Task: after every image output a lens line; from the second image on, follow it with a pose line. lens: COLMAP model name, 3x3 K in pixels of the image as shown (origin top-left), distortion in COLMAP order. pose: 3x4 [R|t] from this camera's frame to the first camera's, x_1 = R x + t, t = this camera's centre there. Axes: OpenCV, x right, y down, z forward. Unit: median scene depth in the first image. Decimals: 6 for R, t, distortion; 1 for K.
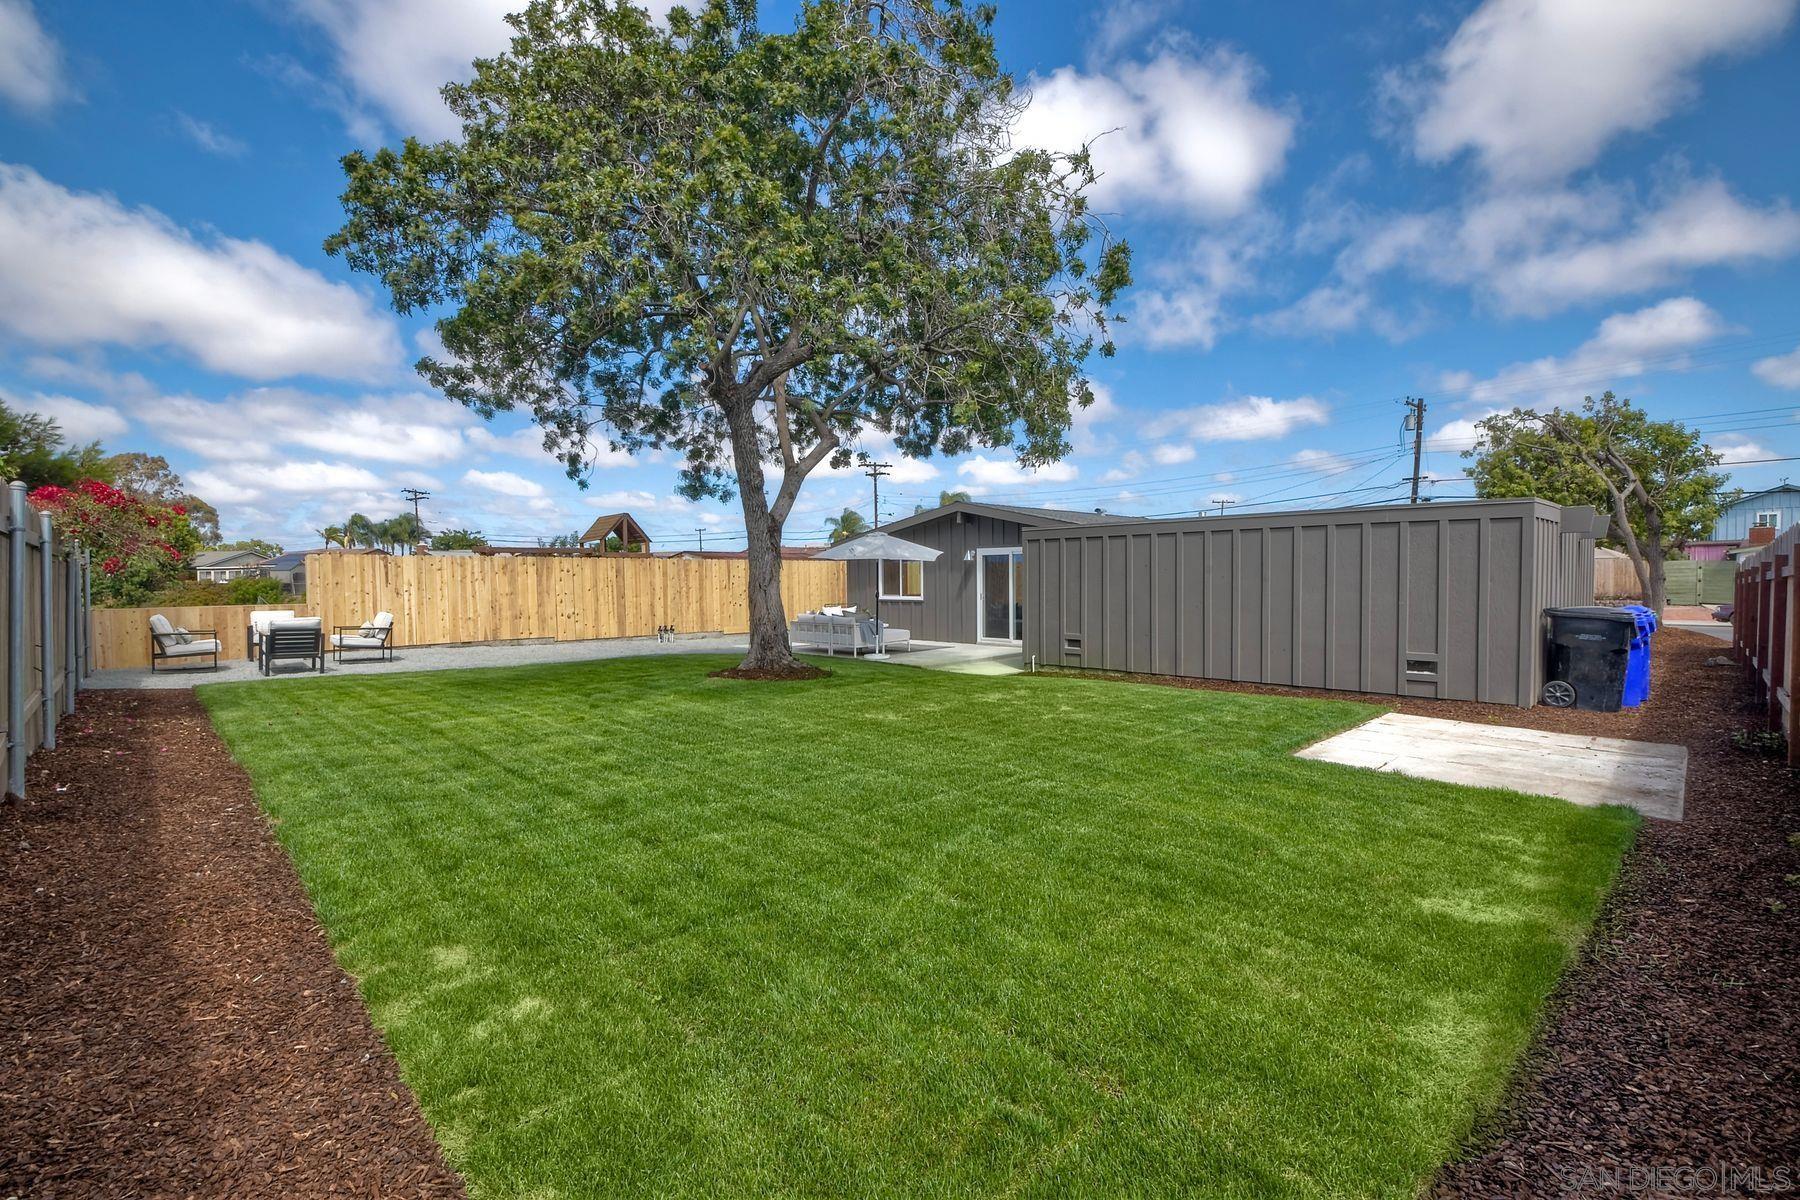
lens RADIAL K [[803.1, 0, 895.2], [0, 803.1, 596.5], [0, 0, 1]] dist [-0.000007, -0.000588]
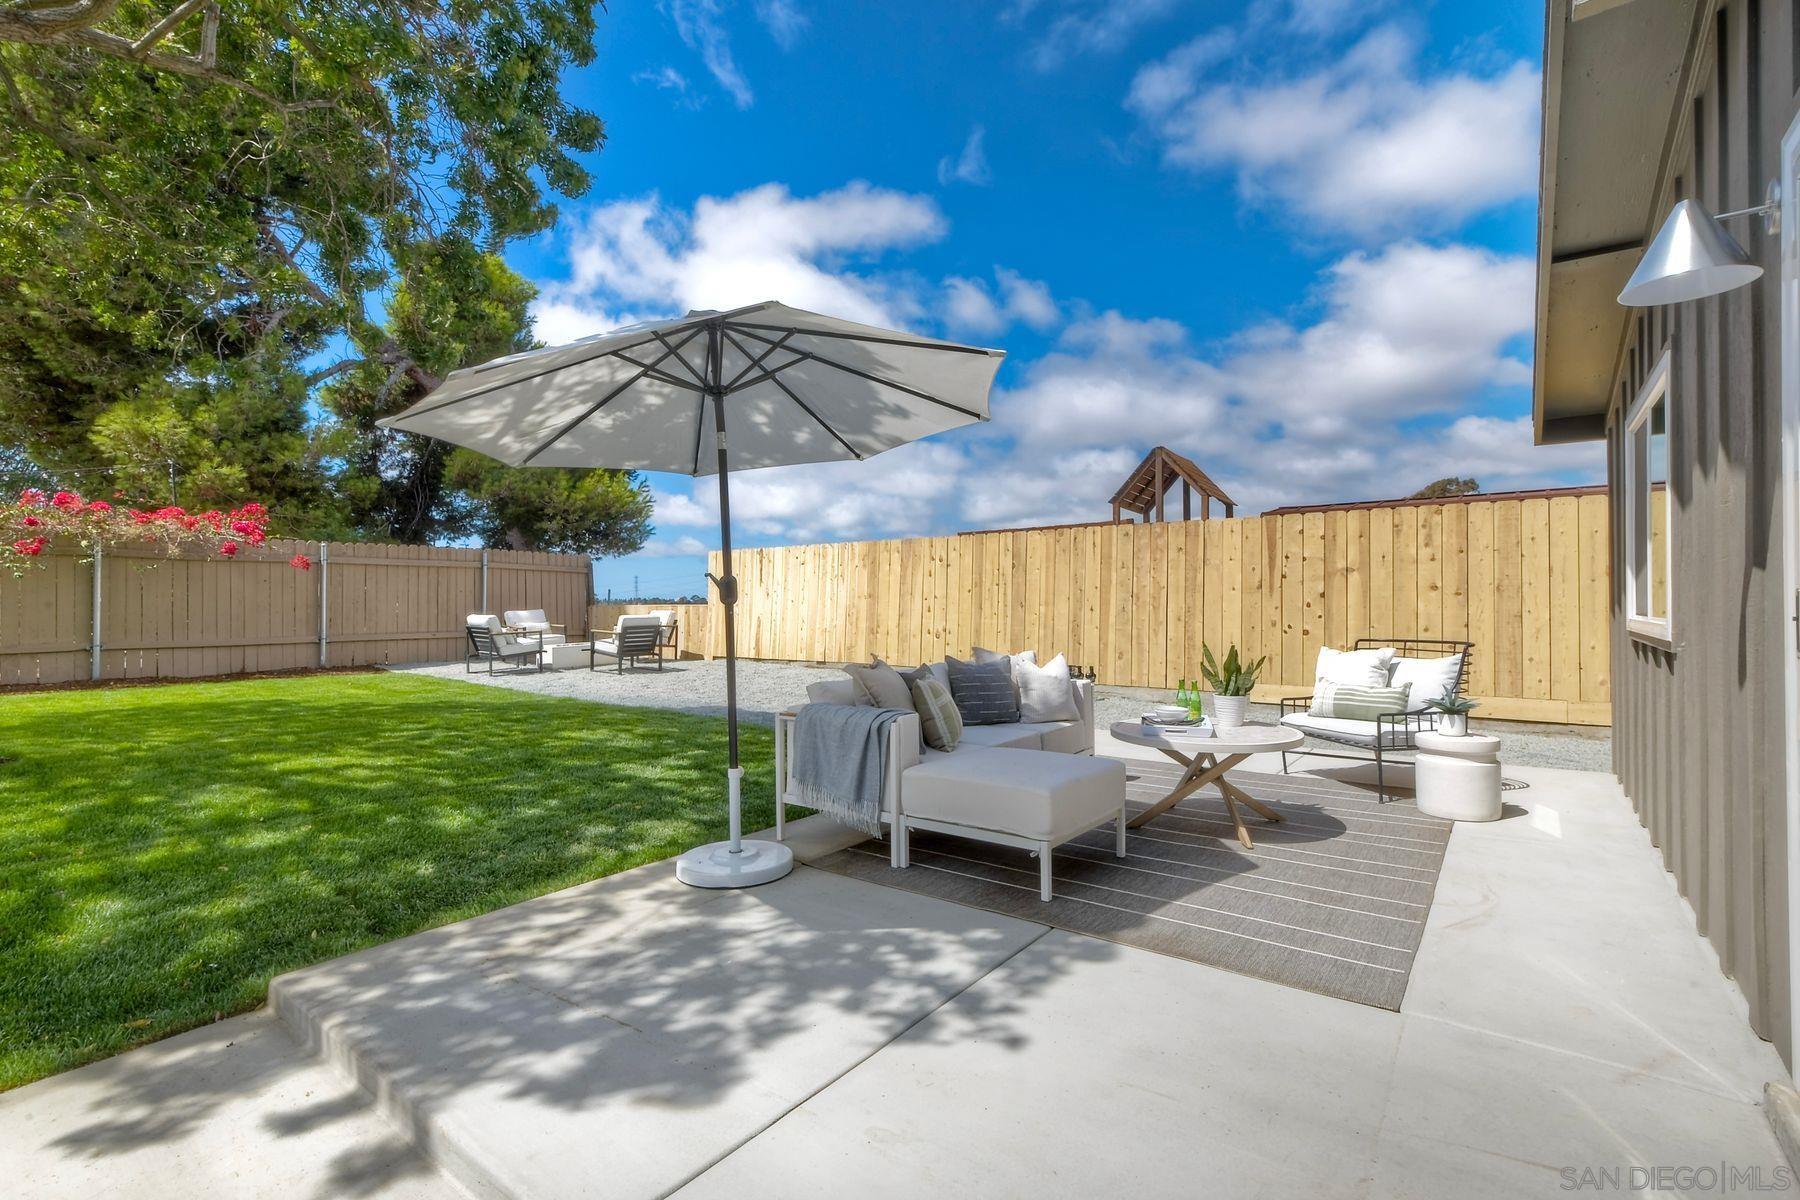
lens RADIAL K [[814.3, 0, 908.2], [0, 814.3, 598.8], [0, 0, 1]] dist [-0.001572, -0.000265]
pose [[0.132371, 0.000275, -0.991200, 0.174081], [-0.022473, 0.999744, -0.002723, 0.000023], [0.990945, 0.022635, 0.132343, 0.822508]]
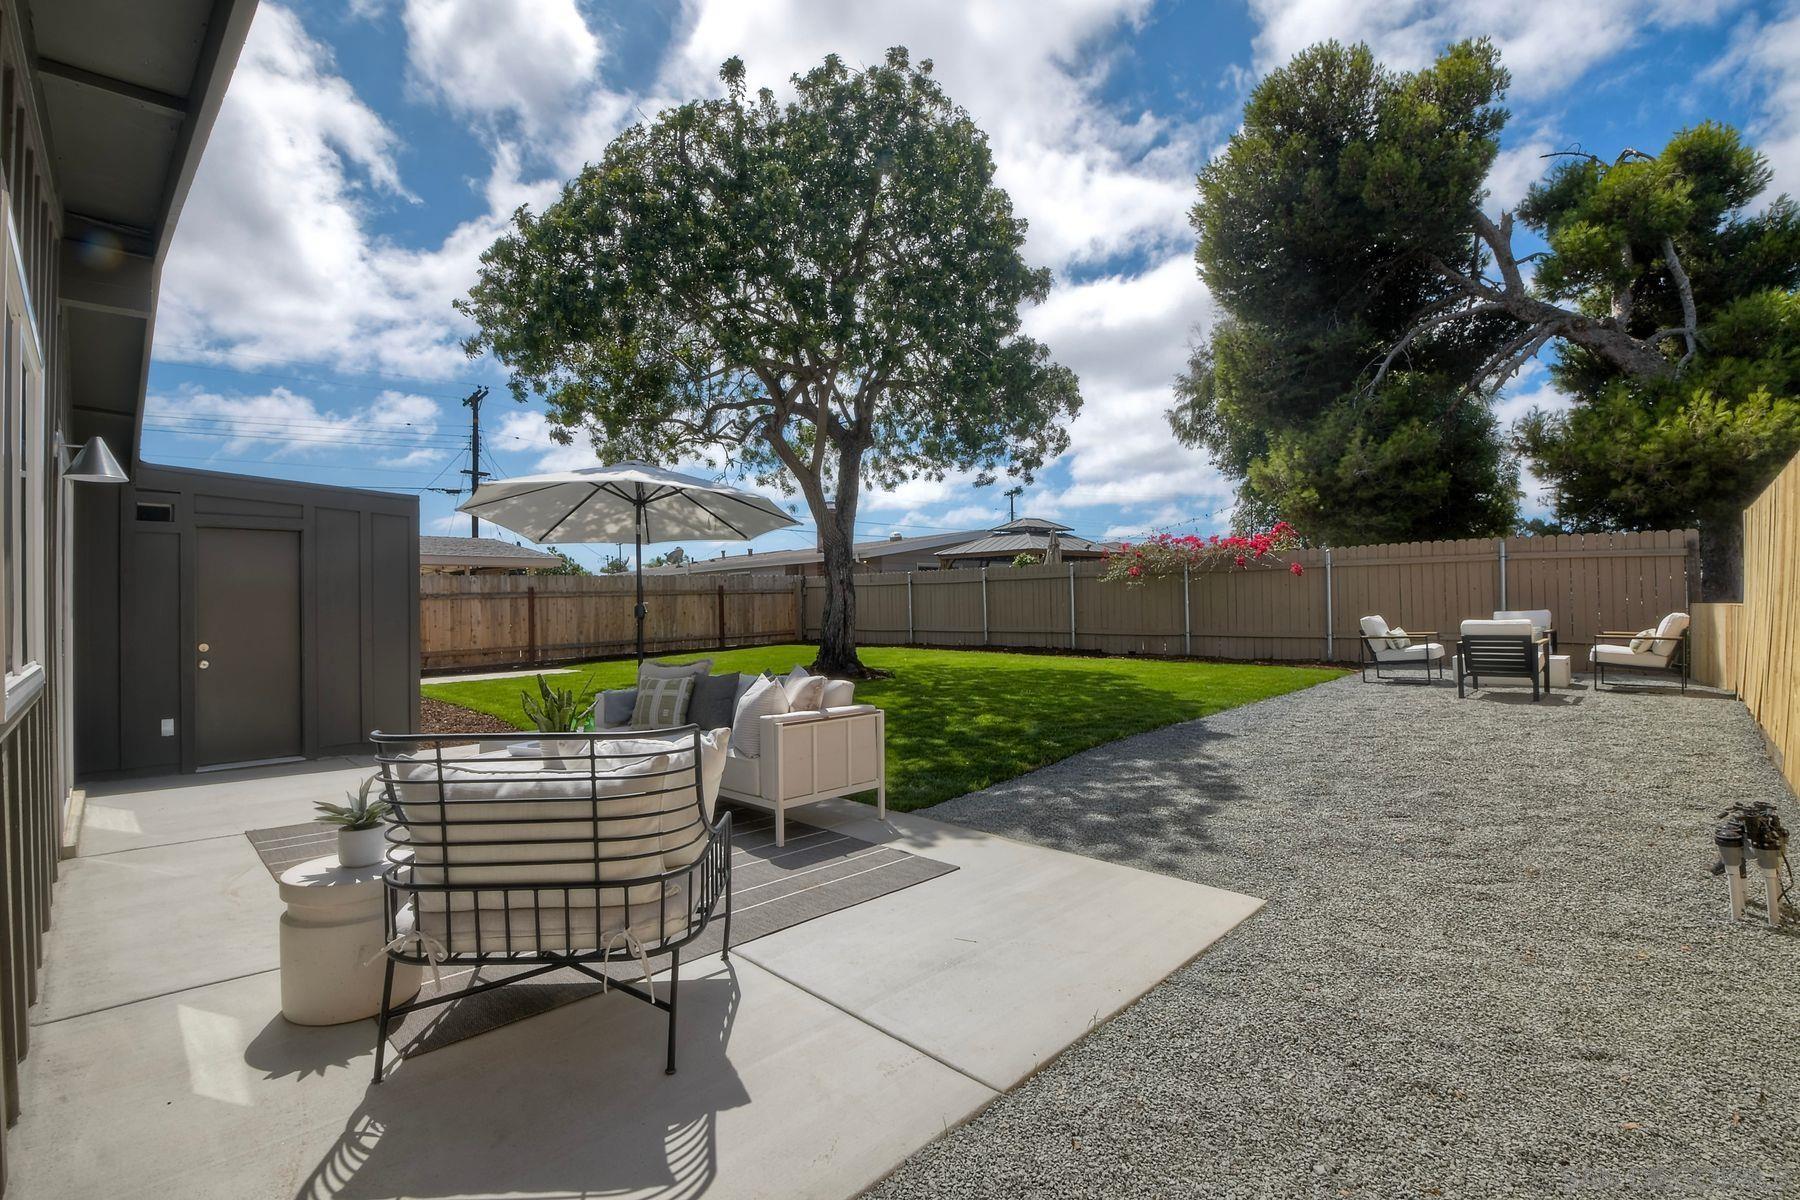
lens RADIAL K [[803.1, 0, 895.2], [0, 803.1, 596.5], [0, 0, 1]] dist [-0.000007, -0.000588]
pose [[-0.999722, 0.021154, 0.010391, -0.128636], [0.021288, 0.999689, 0.012995, -0.010494], [-0.010113, 0.013212, -0.999862, 1.152272]]
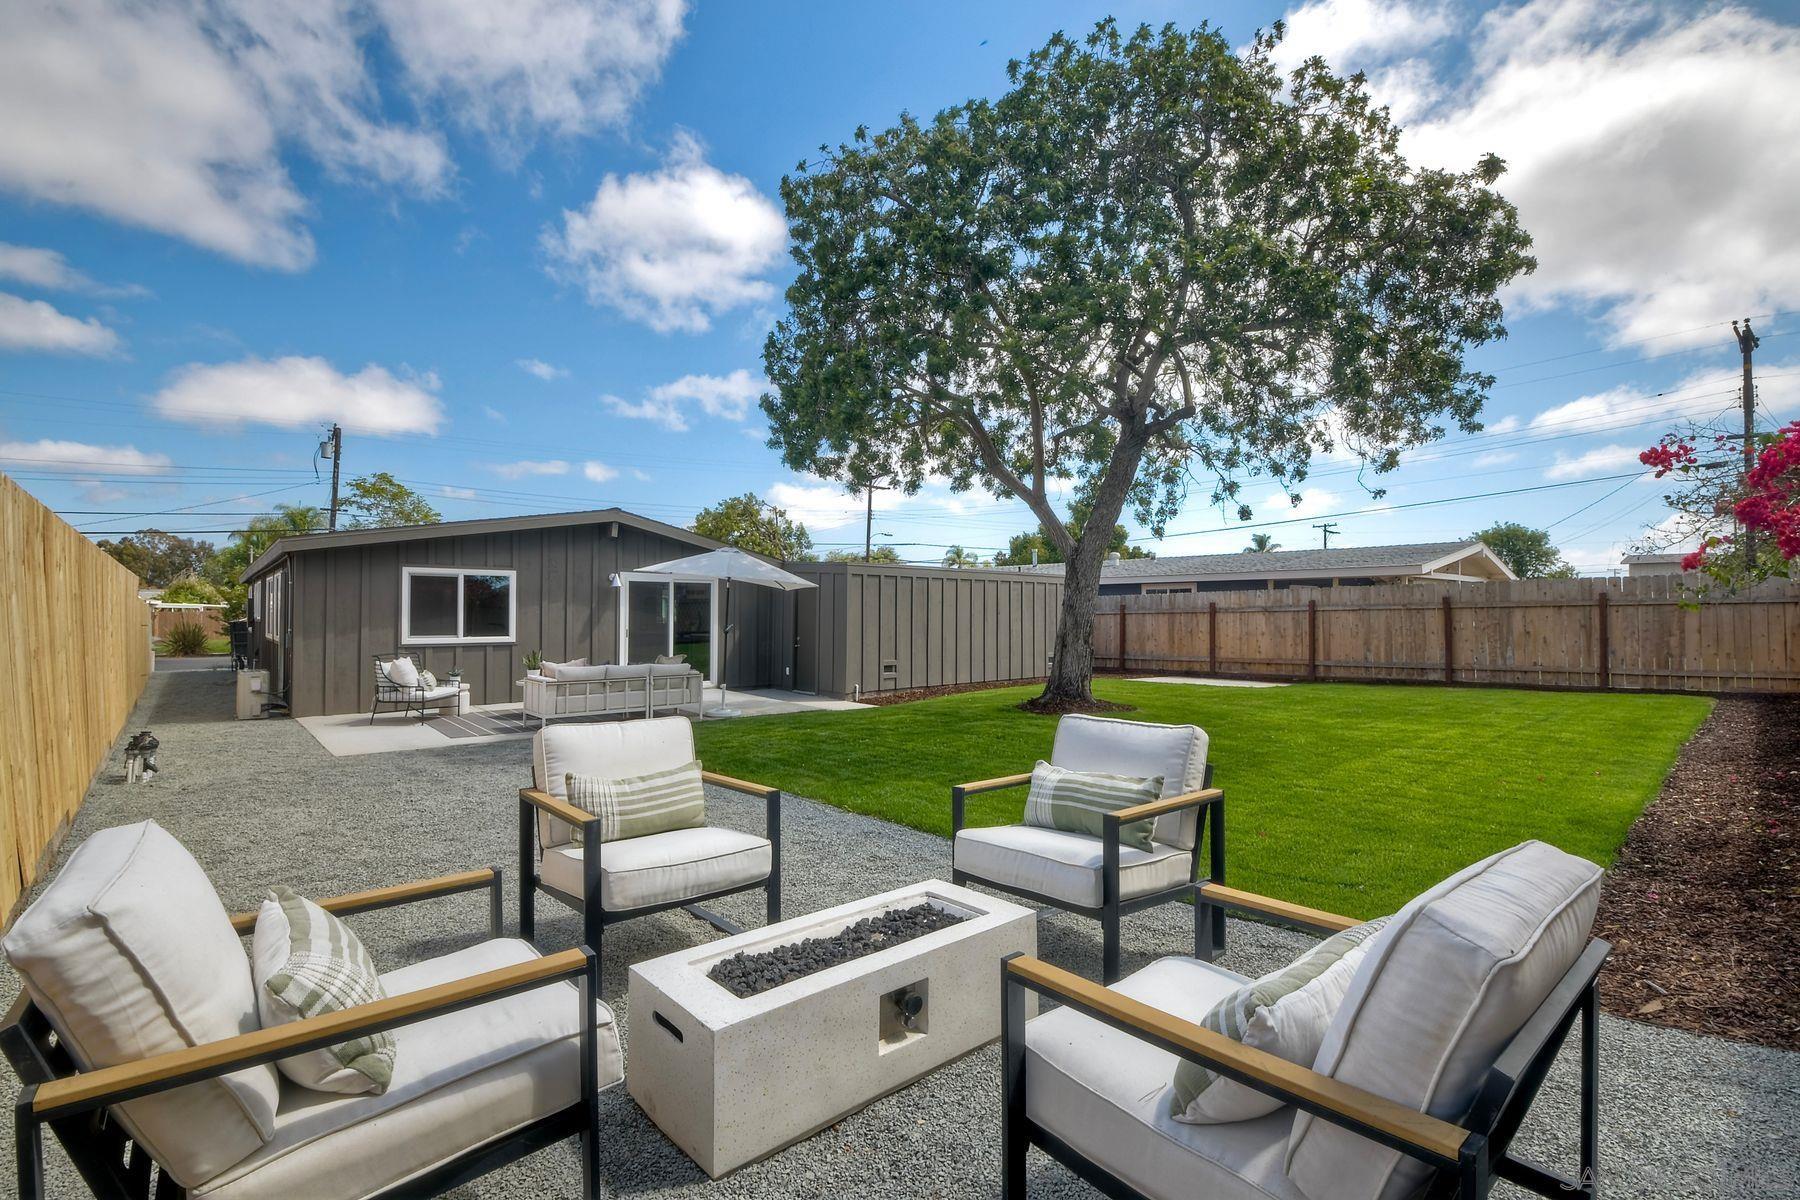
lens RADIAL K [[803.1, 0, 895.2], [0, 803.1, 596.5], [0, 0, 1]] dist [-0.000007, -0.000588]
pose [[0.069263, 0.022676, 0.997341, -0.635161], [0.021417, 0.999477, -0.024212, -0.010525], [-0.997369, 0.023037, 0.068741, 0.641846]]
